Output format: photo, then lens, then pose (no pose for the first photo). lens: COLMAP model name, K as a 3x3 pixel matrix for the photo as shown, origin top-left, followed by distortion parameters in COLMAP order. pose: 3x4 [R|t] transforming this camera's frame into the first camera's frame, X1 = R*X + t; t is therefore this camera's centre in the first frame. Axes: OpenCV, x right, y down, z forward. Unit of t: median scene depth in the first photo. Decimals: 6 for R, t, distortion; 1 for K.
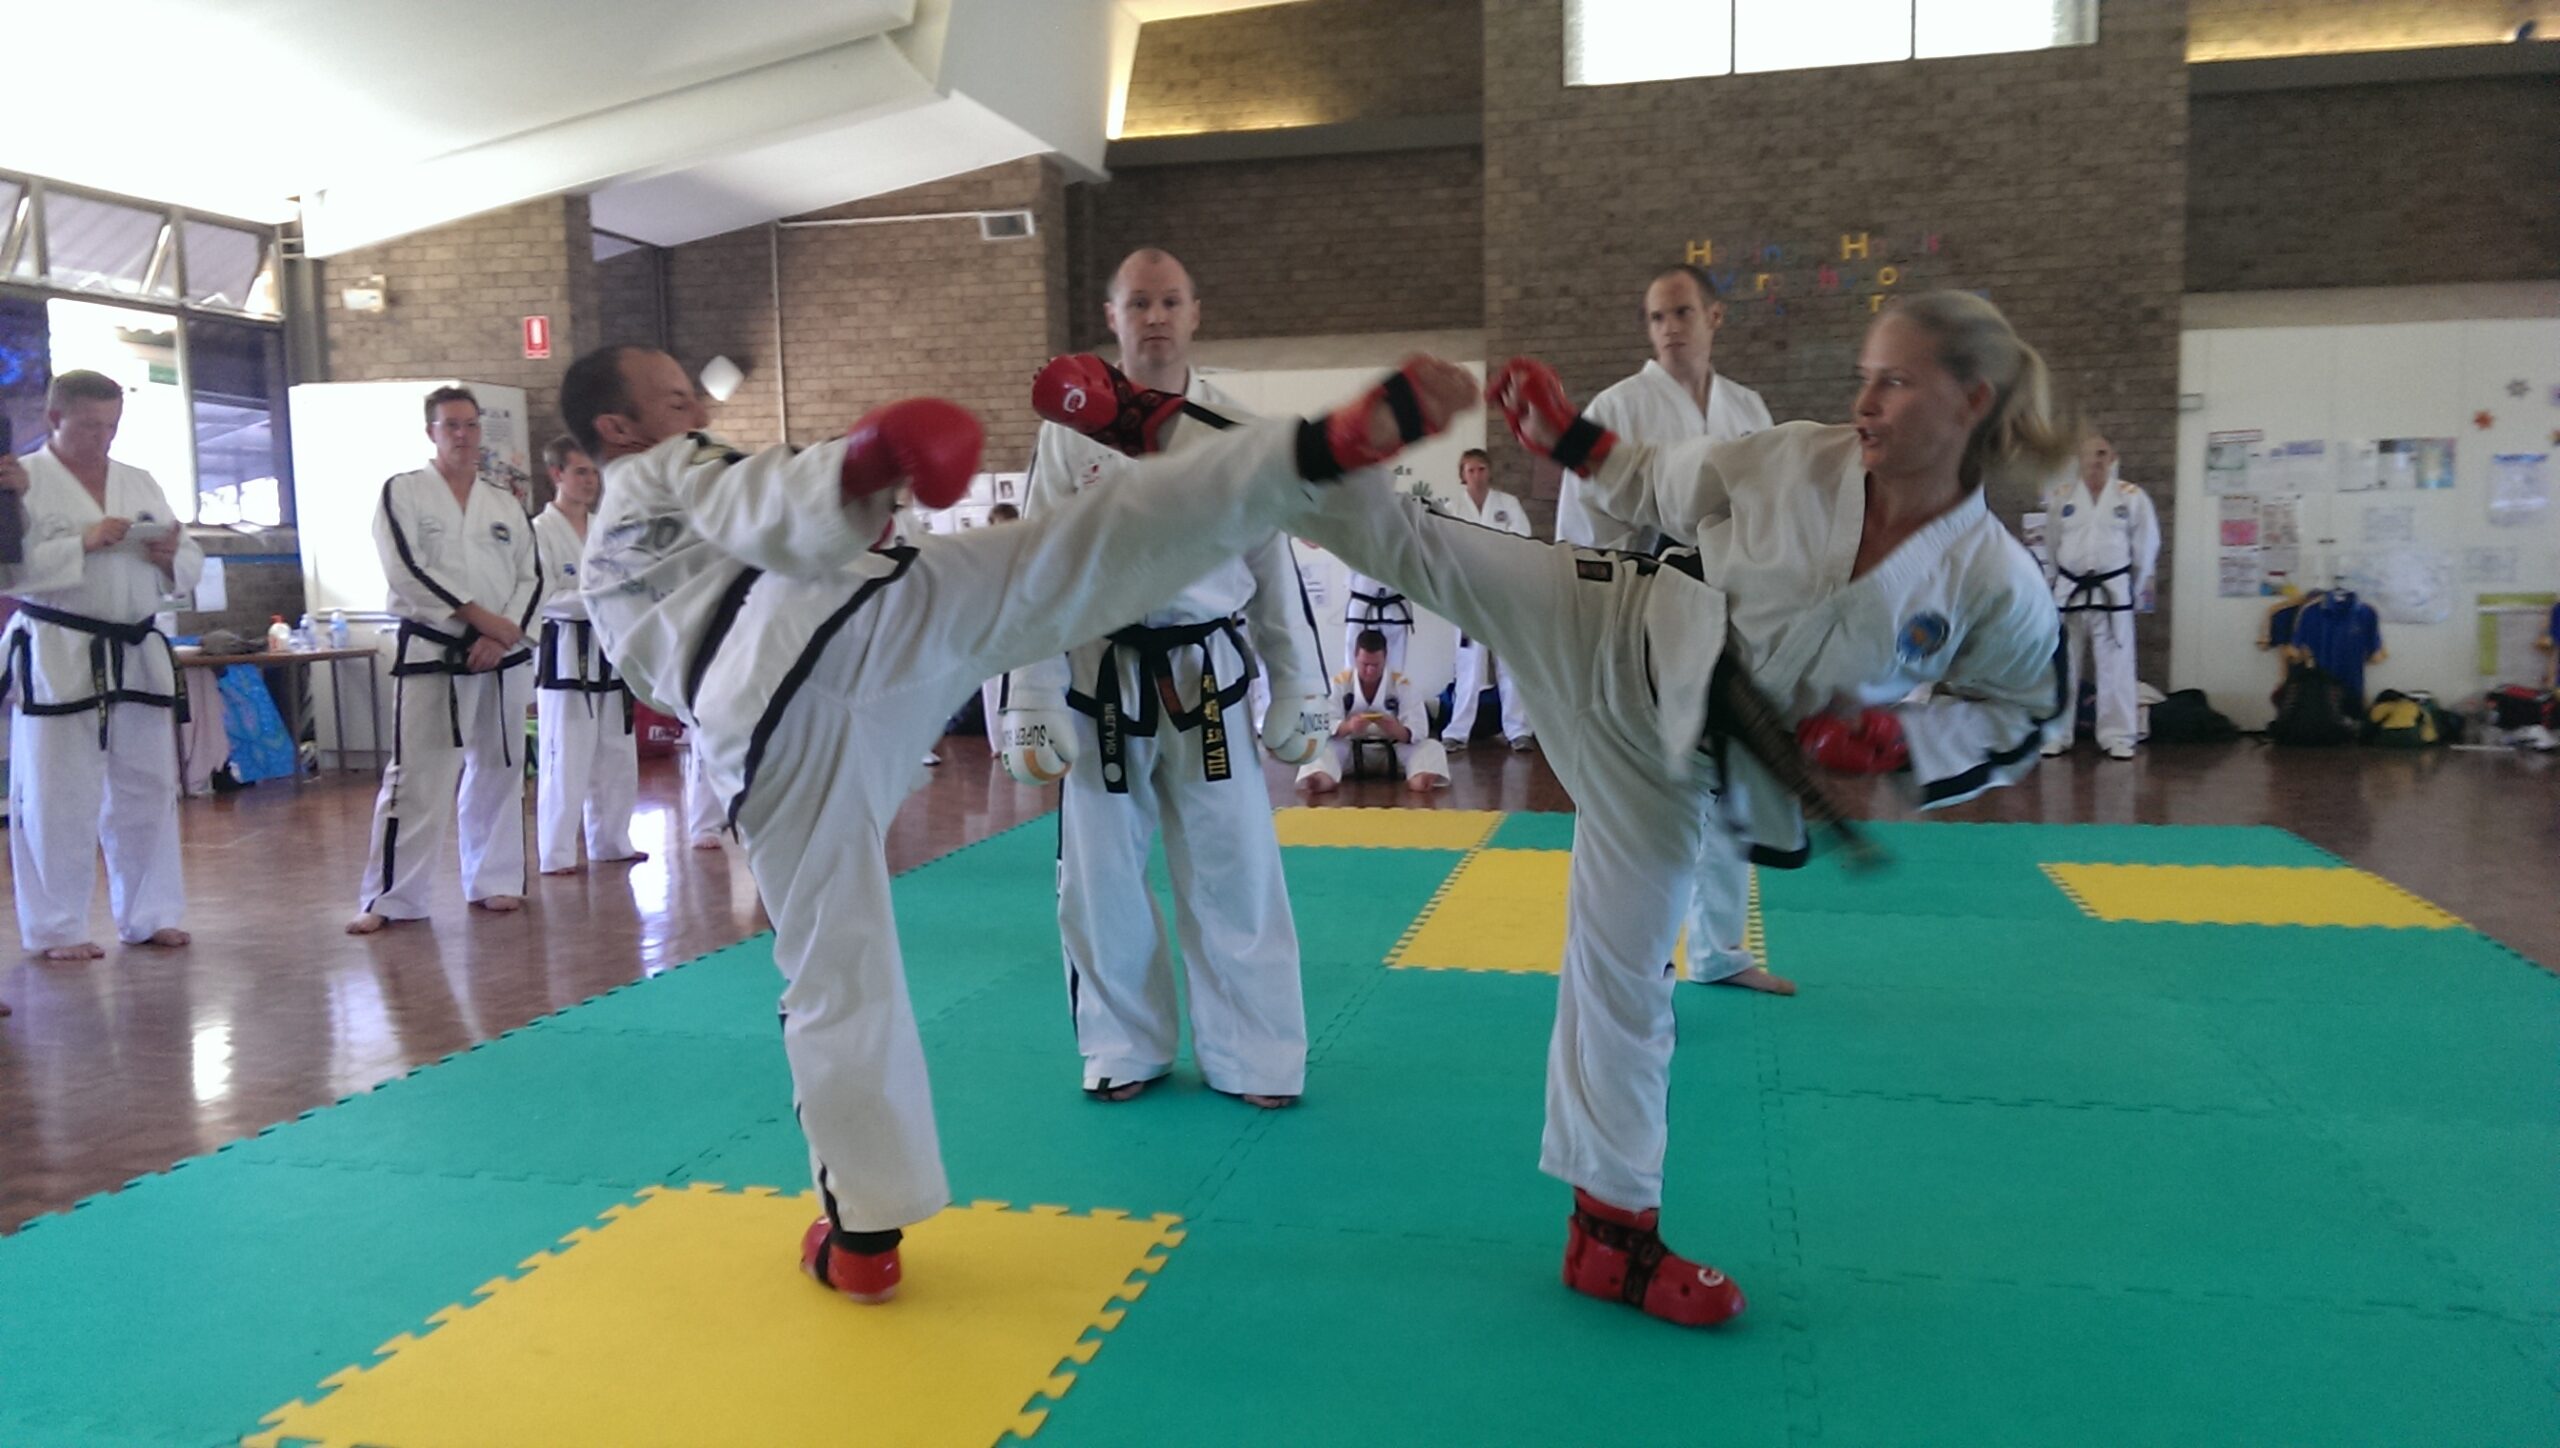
lens RADIAL K [[1836.0, 0, 1320.9], [0, 1836.0, 777.3], [0, 0, 1]] dist [0.052991, -0.080000]
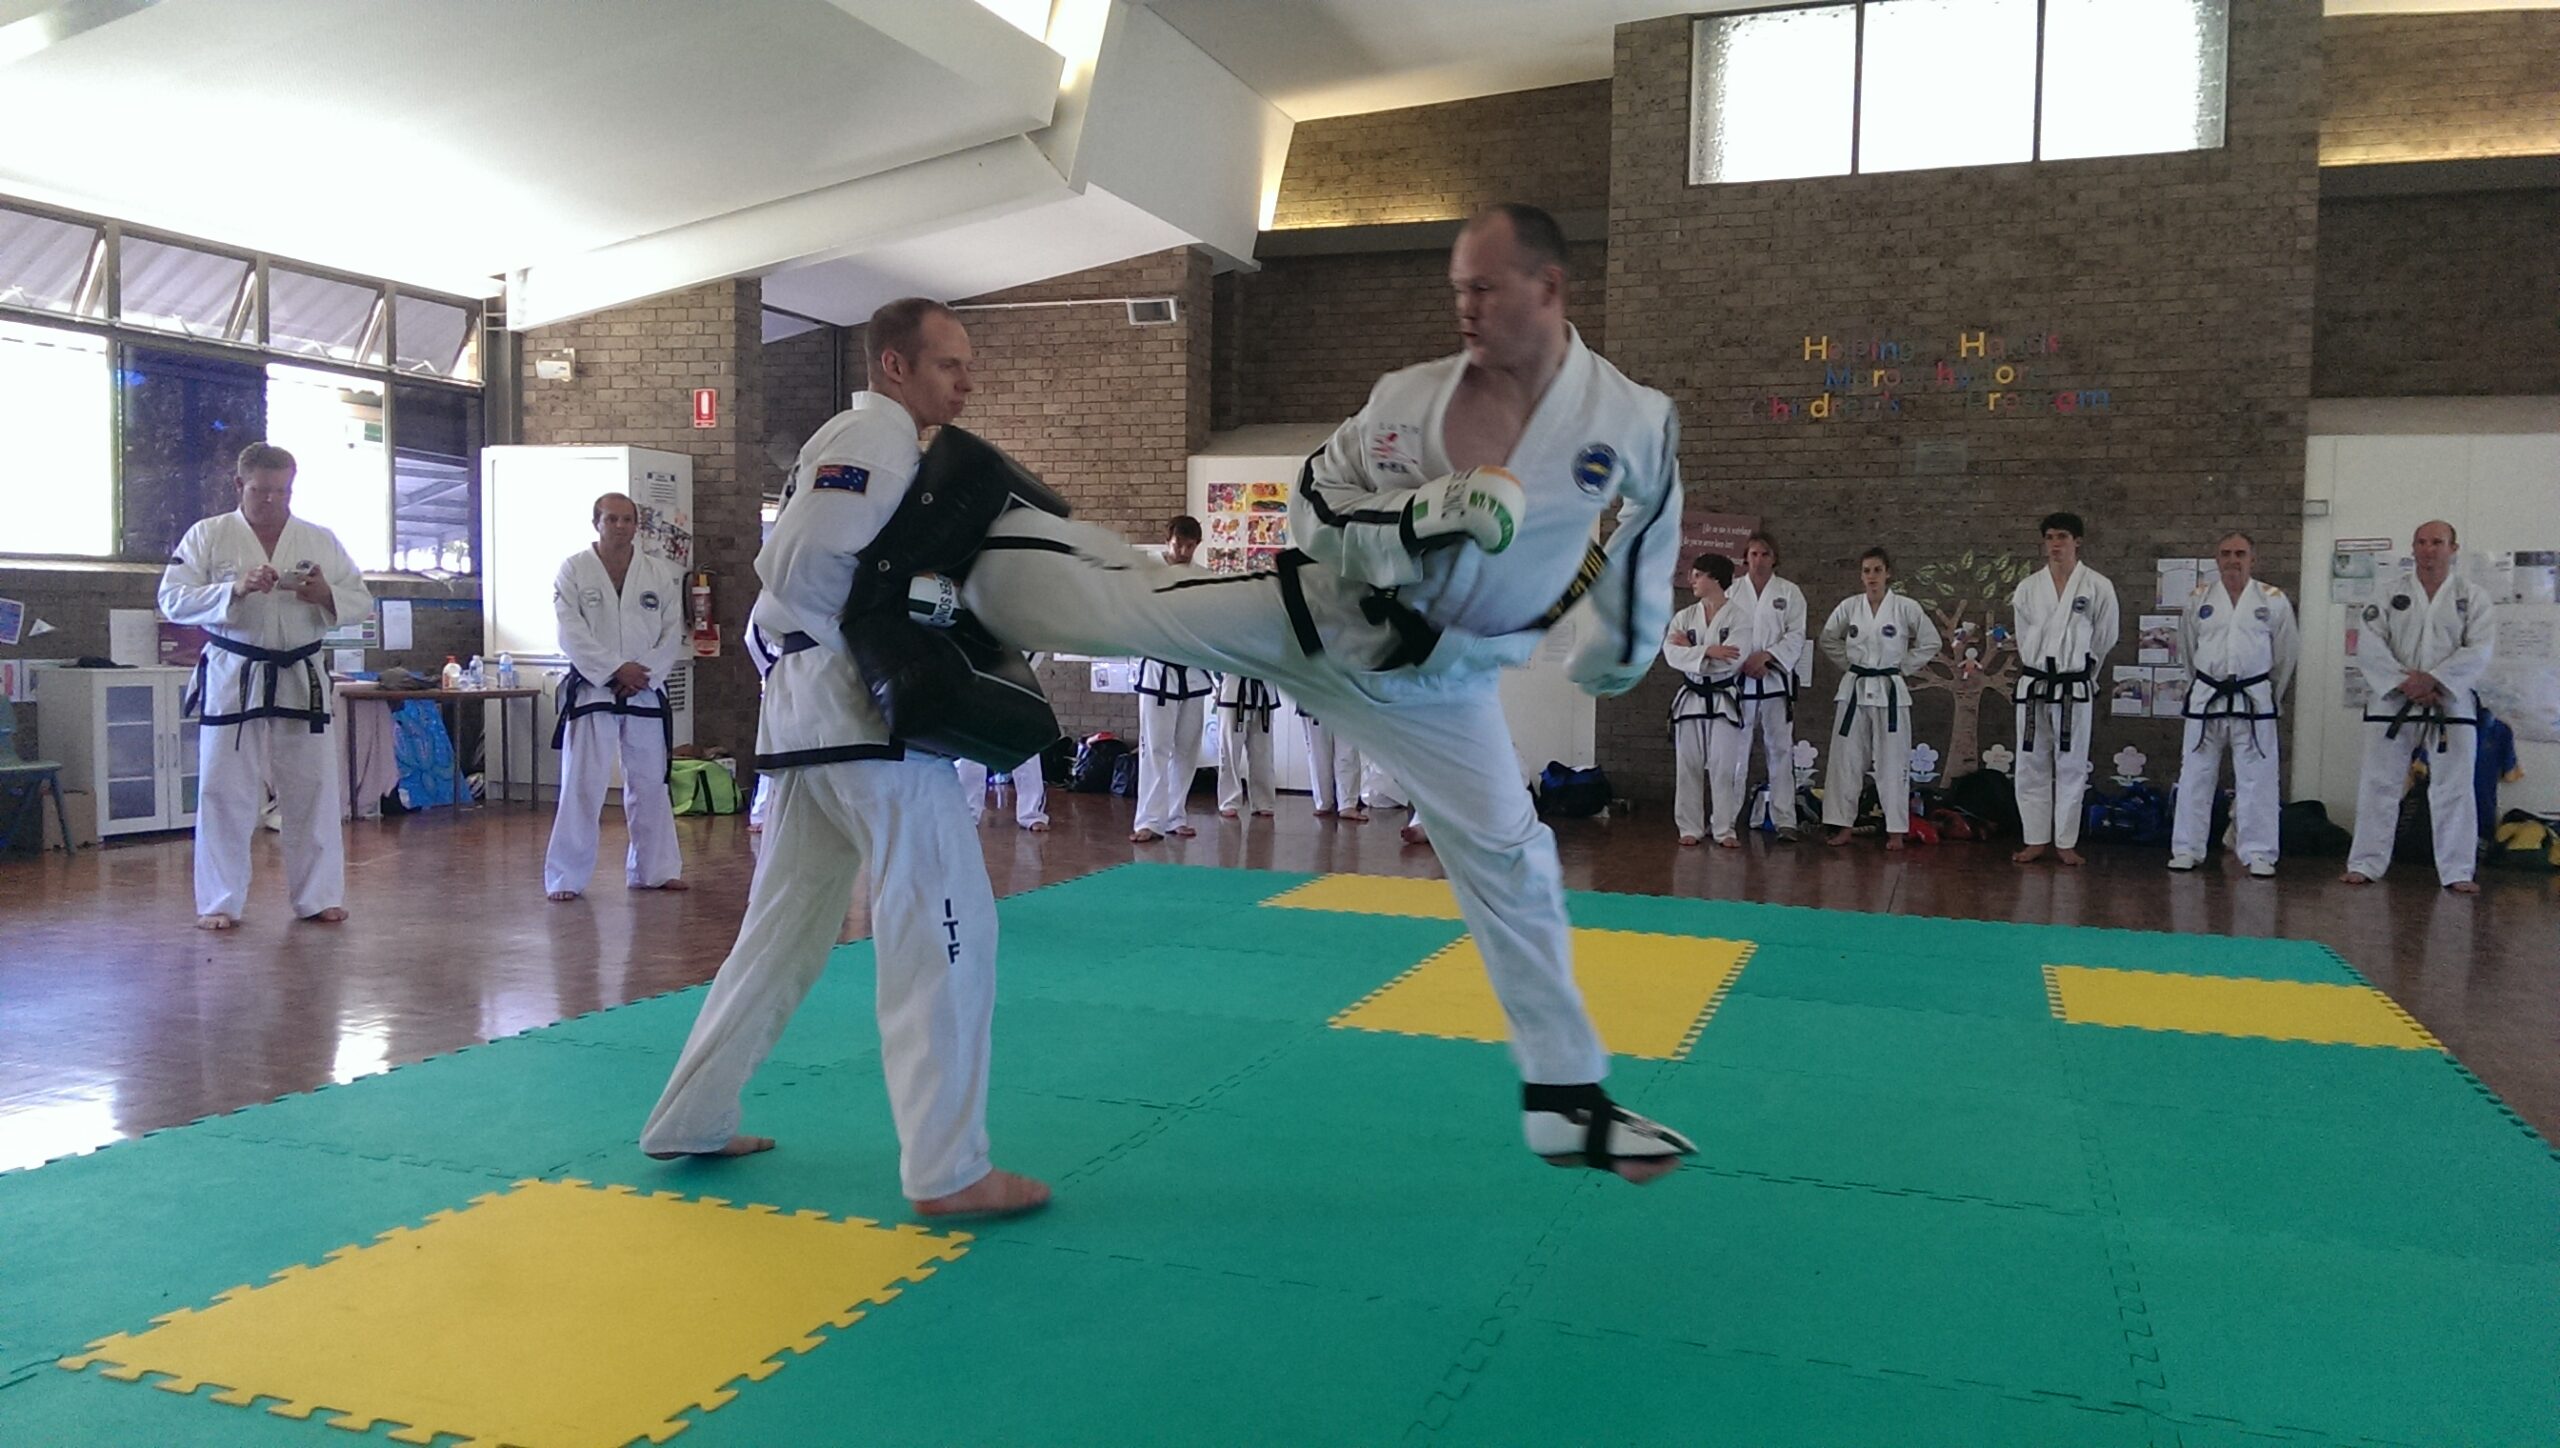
lens RADIAL K [[1836.0, 0, 1355.6], [0, 1836.0, 760.9], [0, 0, 1]] dist [0.052991, -0.080000]
pose [[0.993569, 0.041086, -0.105513, 0.072864], [-0.046189, 0.997855, -0.046388, 0.000011], [0.103380, 0.050963, 0.993335, -0.019697]]
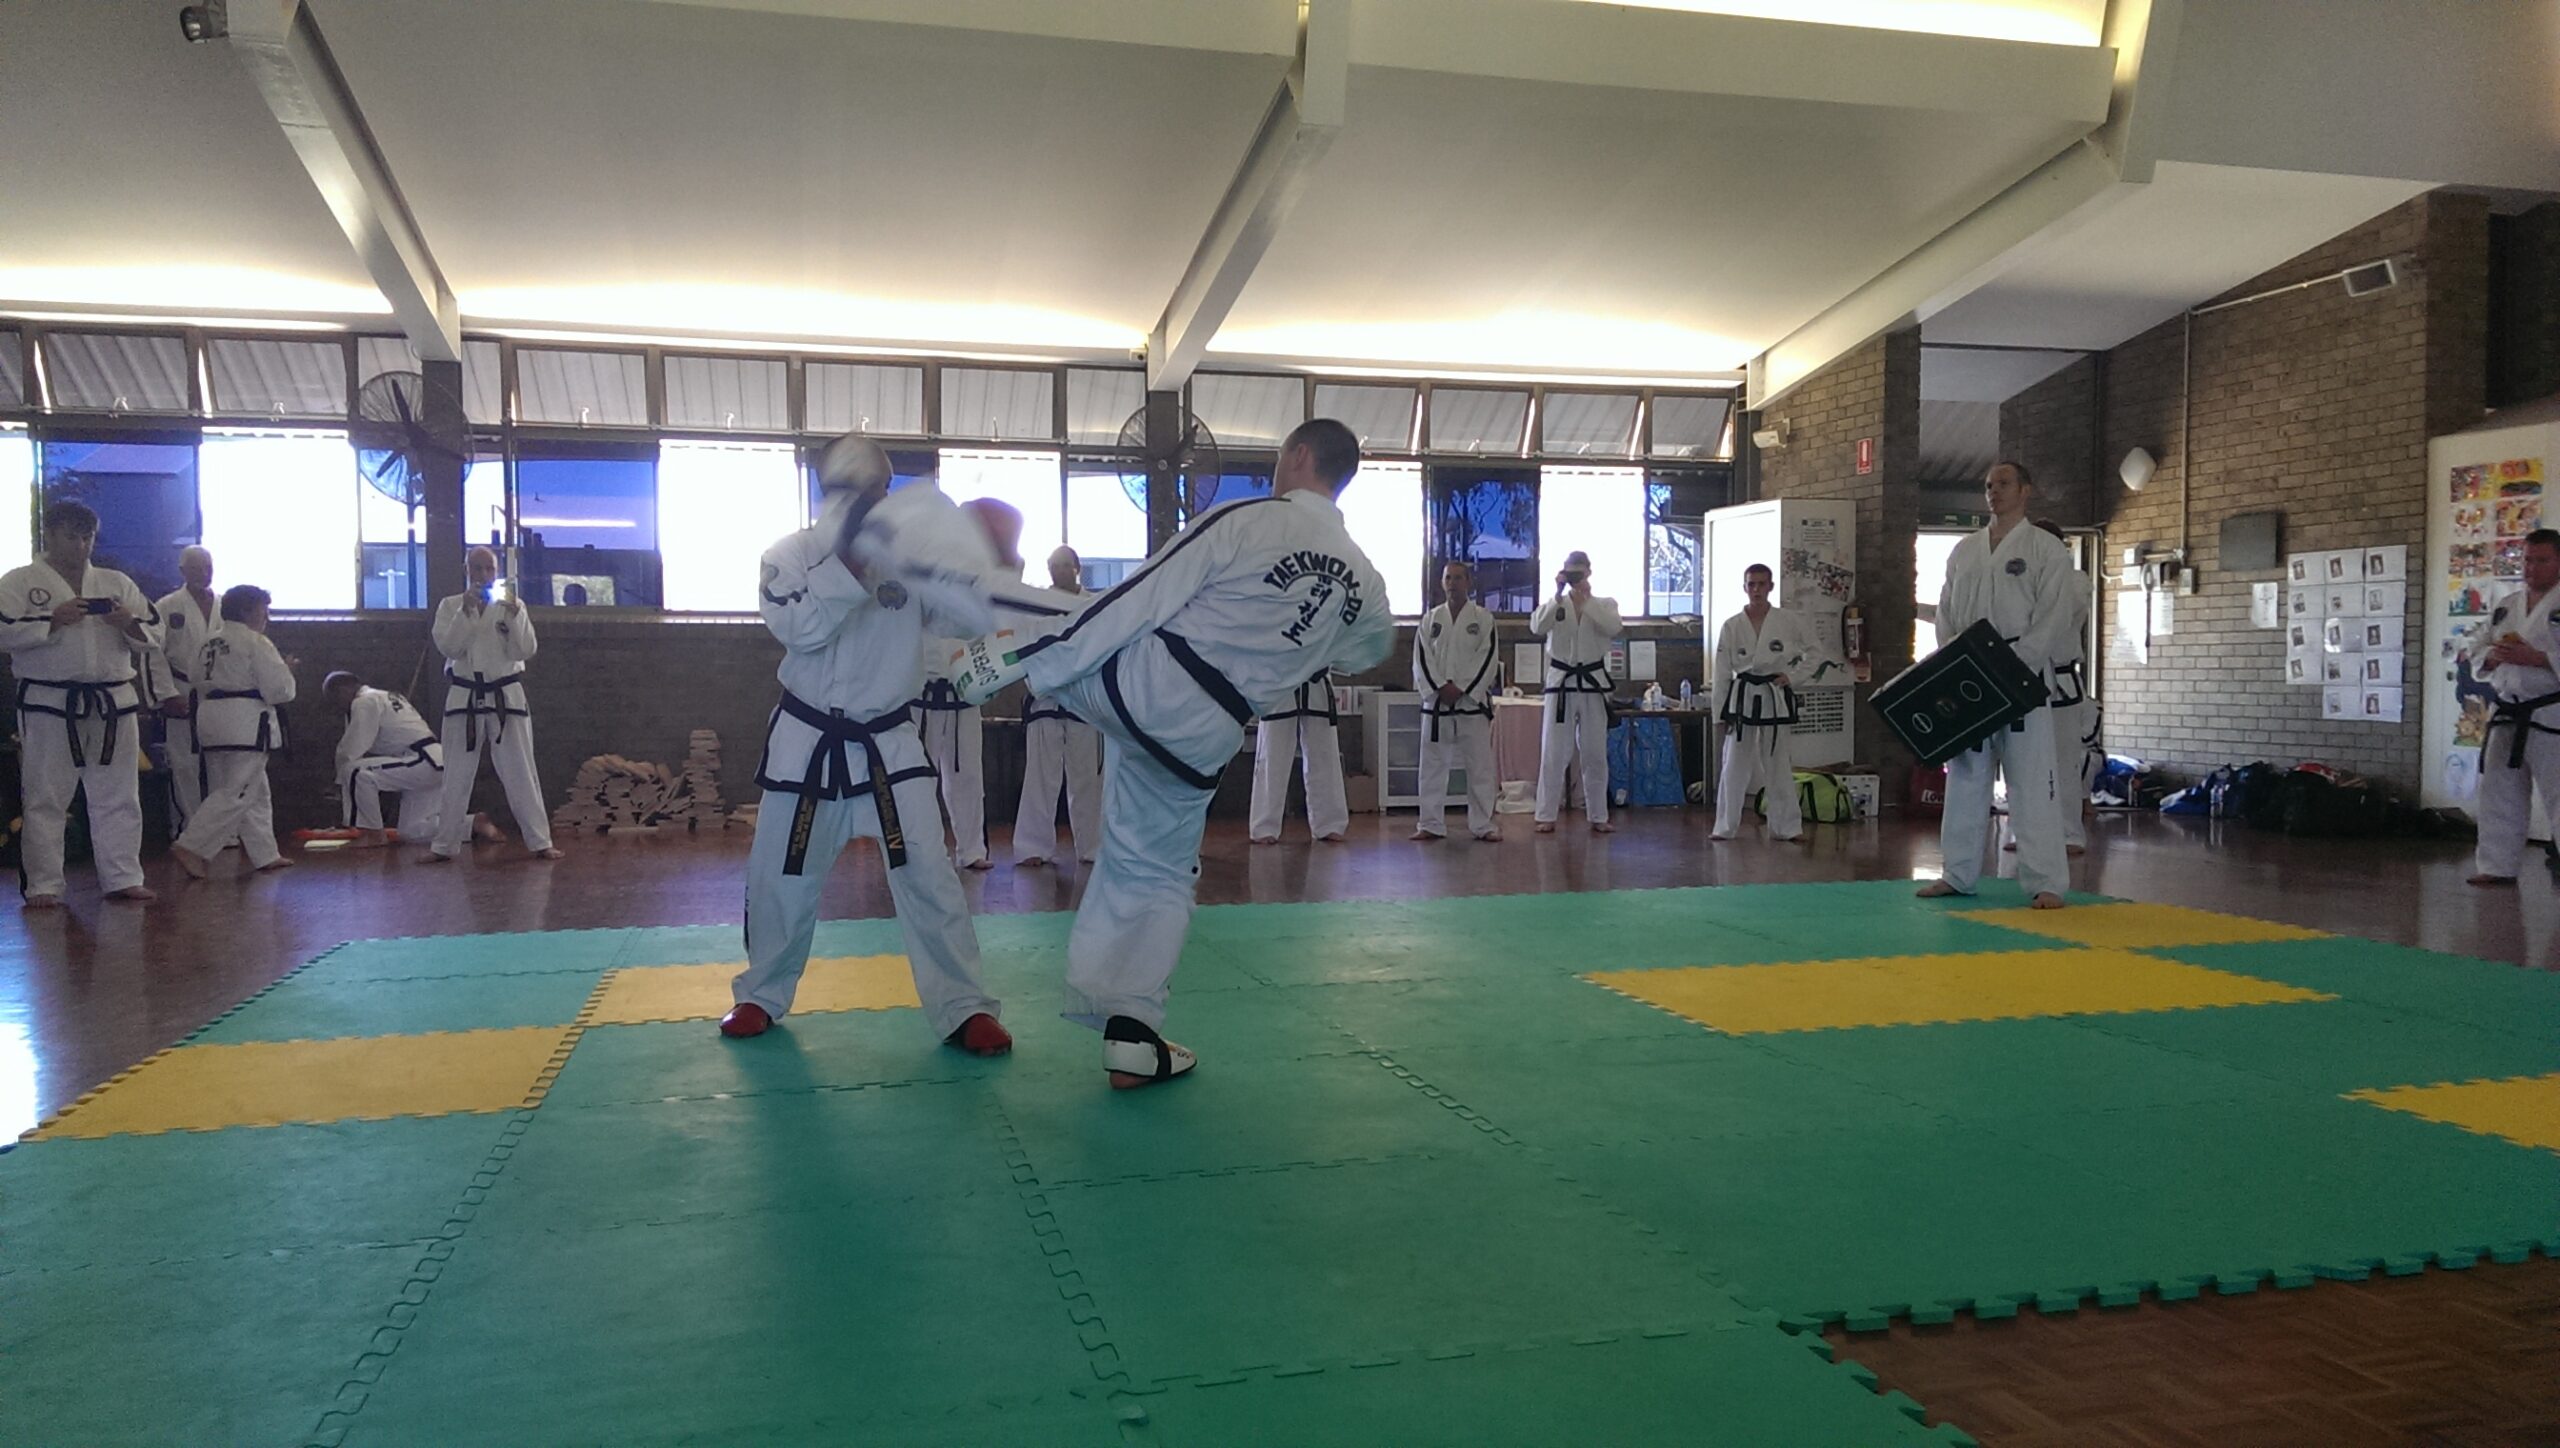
lens RADIAL K [[1836.0, 0, 1251.2], [0, 1836.0, 773.7], [0, 0, 1]] dist [0.052991, -0.080000]
pose [[0.438493, 0.063327, -0.896501, 0.462327], [-0.111573, 0.993633, 0.015616, -0.009366], [0.891782, 0.093178, 0.442767, 0.137725]]
